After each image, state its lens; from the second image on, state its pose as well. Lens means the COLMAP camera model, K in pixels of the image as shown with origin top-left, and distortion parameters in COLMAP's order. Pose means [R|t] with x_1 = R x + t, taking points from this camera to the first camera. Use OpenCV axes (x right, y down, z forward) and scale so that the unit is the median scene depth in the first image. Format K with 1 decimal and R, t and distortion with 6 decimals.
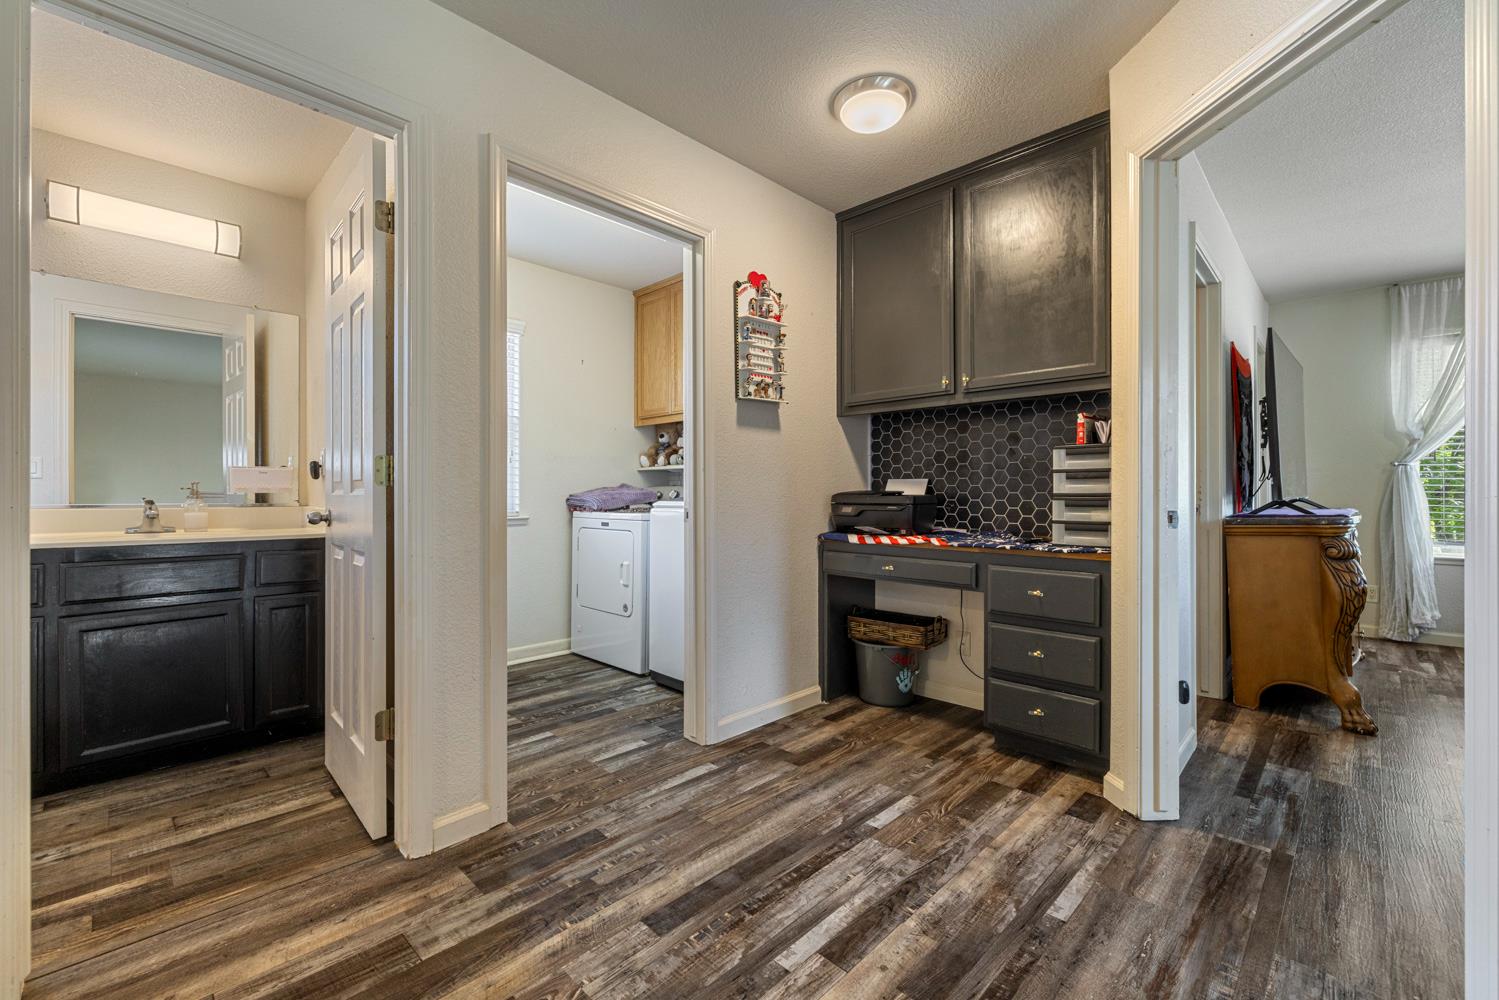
lens RADIAL K [[632.2, 0, 752.6], [0, 632.2, 494.1], [0, 0, 1]] dist [0.000450, -0.000150]
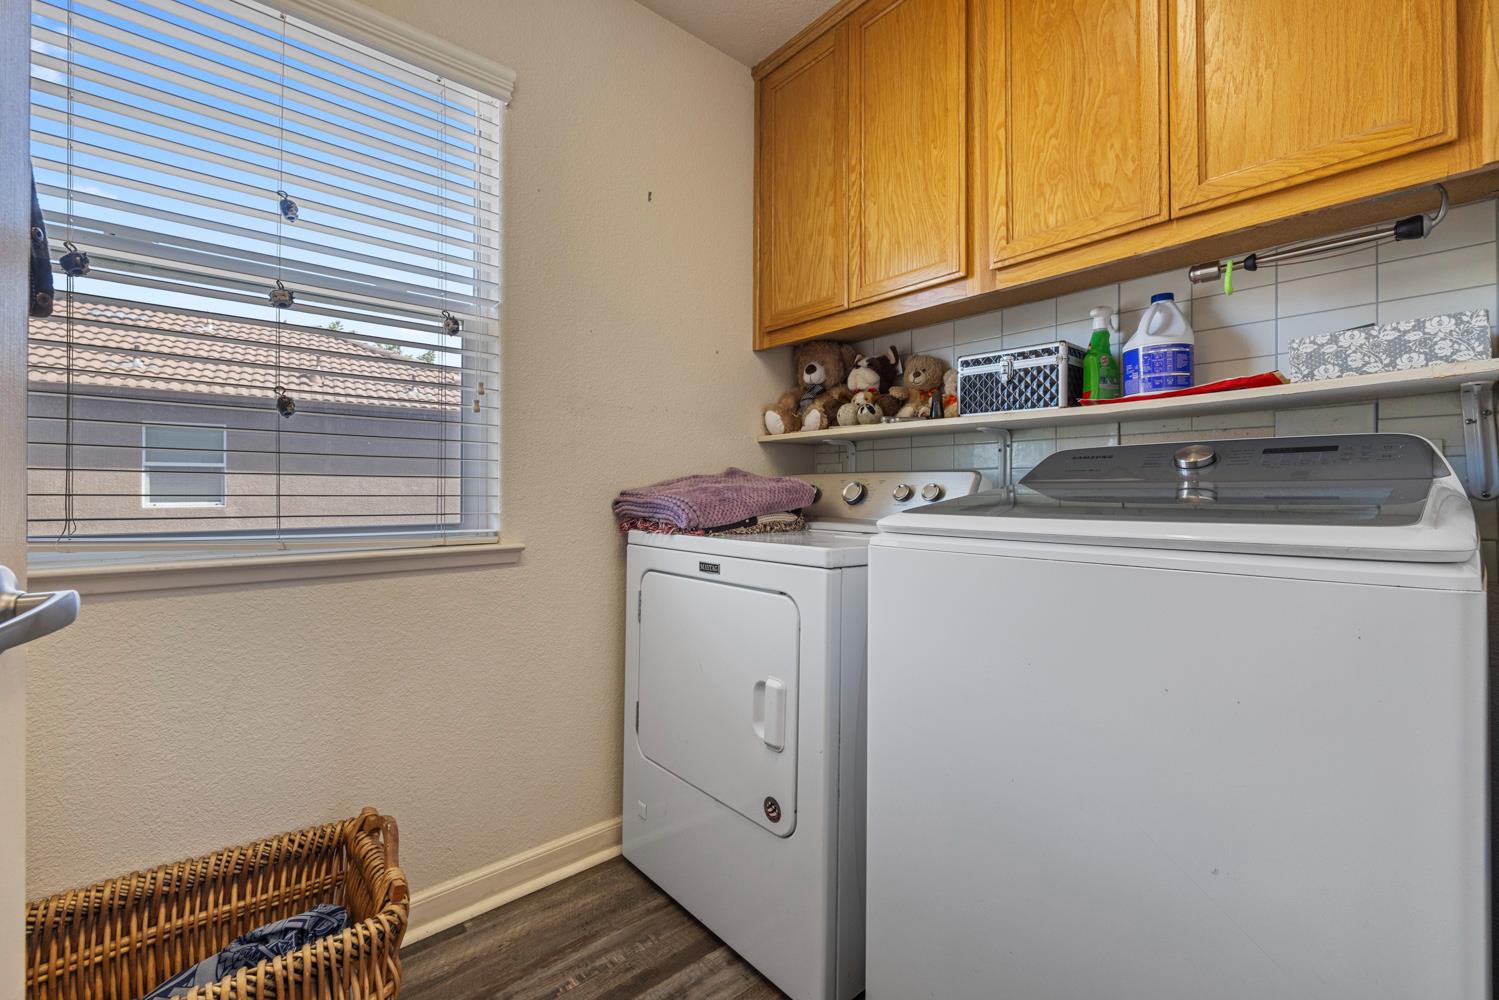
lens RADIAL K [[632.2, 0, 749.4], [0, 632.2, 493.7], [0, 0, 1]] dist [0.000450, -0.000150]
pose [[0.997189, 0.007368, -0.074570, -0.165888], [-0.006773, 0.999943, 0.008236, -0.001520], [0.074626, -0.007708, 0.997182, 0.563249]]
